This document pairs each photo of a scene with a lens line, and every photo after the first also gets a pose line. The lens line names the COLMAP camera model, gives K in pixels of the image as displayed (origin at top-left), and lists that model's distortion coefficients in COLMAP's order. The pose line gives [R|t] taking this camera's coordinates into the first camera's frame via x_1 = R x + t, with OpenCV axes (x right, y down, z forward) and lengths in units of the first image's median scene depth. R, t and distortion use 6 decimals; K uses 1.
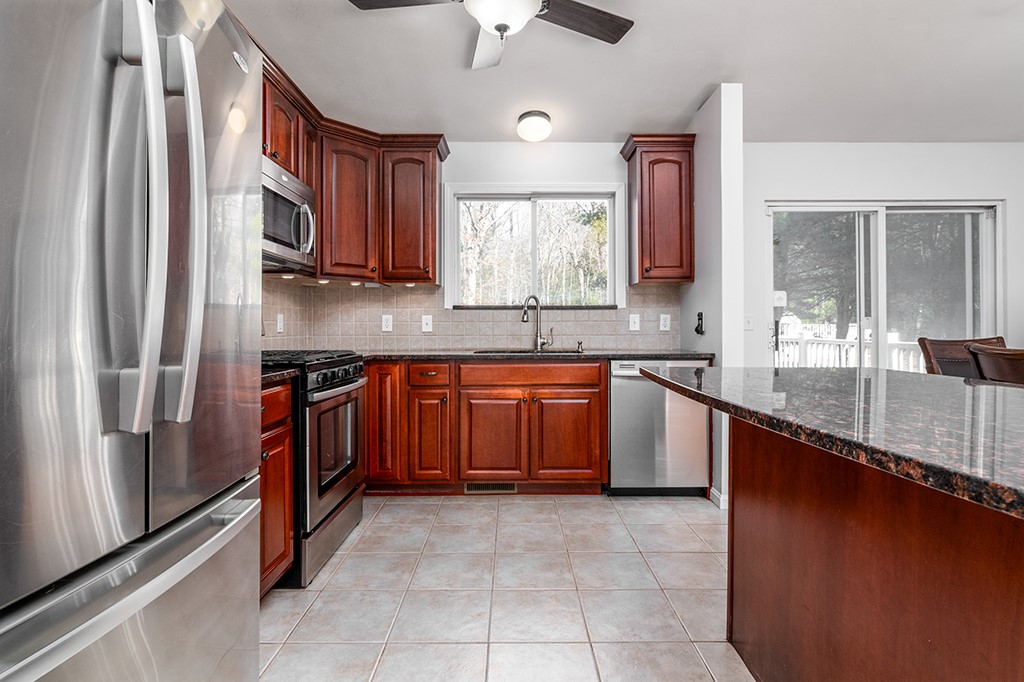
lens RADIAL K [[515.6, 0, 512.7], [0, 515.6, 323.1], [0, 0, 1]] dist [0.001524, -0.000096]
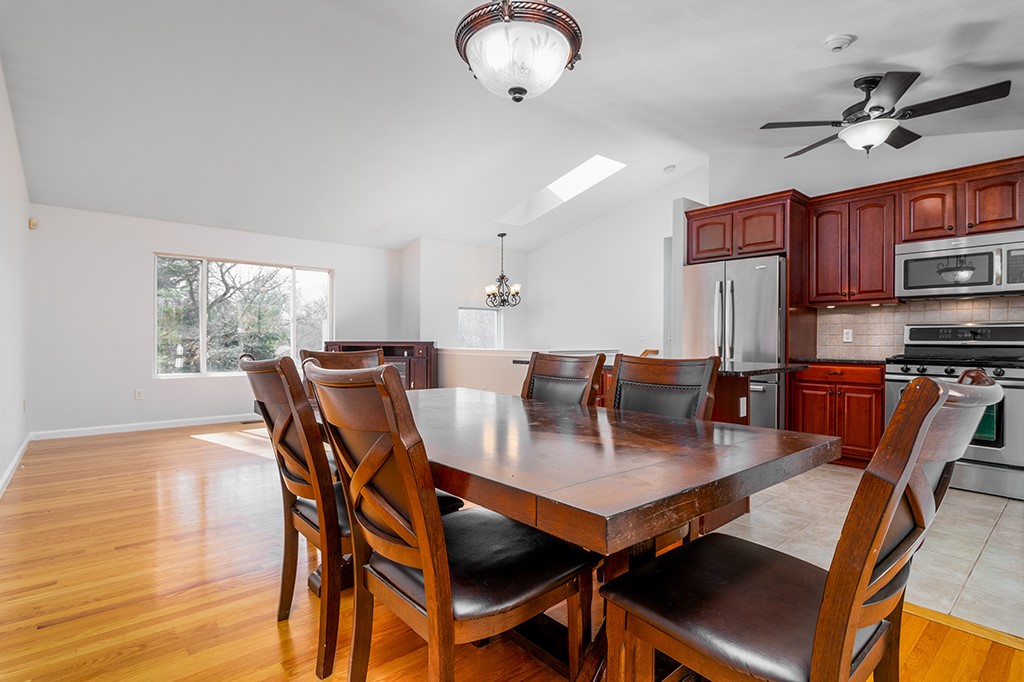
lens RADIAL K [[499.0, 0, 512.0], [0, 499.0, 341.0], [0, 0, 1]] dist [-0.005661, -0.000288]
pose [[-0.766465, 0.004238, -0.642272, 1.078909], [0.008552, 0.999957, -0.003608, 0.003382], [0.642229, -0.008258, -0.766469, 0.894834]]
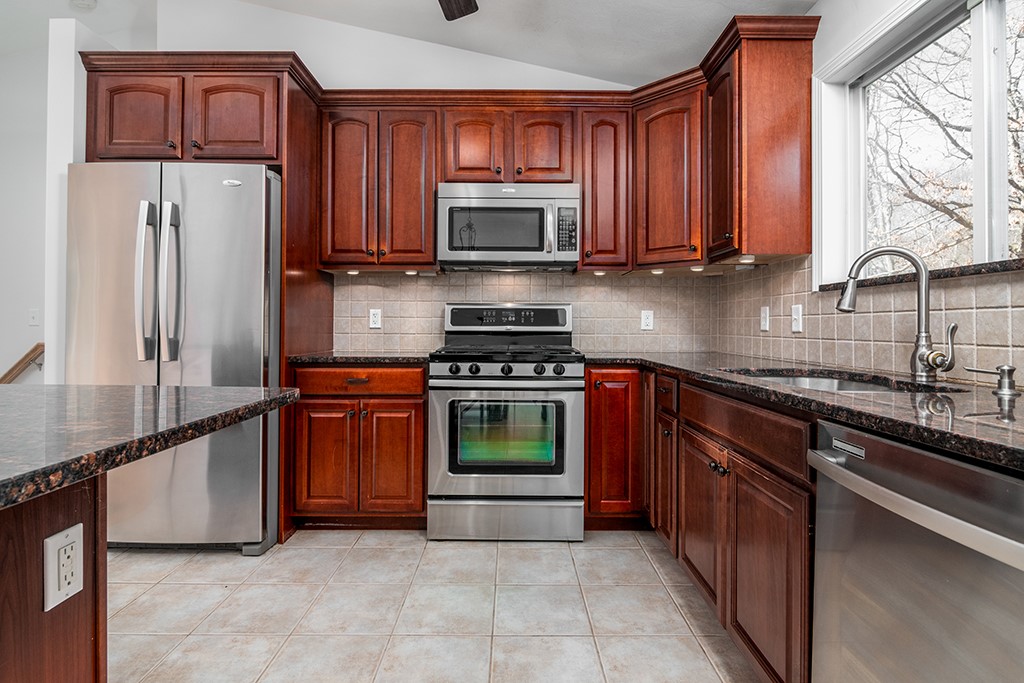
lens RADIAL K [[515.6, 0, 512.7], [0, 515.6, 323.6], [0, 0, 1]] dist [0.001524, -0.000096]
pose [[-0.006341, -0.003195, -0.999975, 0.472724], [0.008256, 0.999961, -0.003247, 0.006359], [0.999946, -0.008276, -0.006314, 0.707870]]
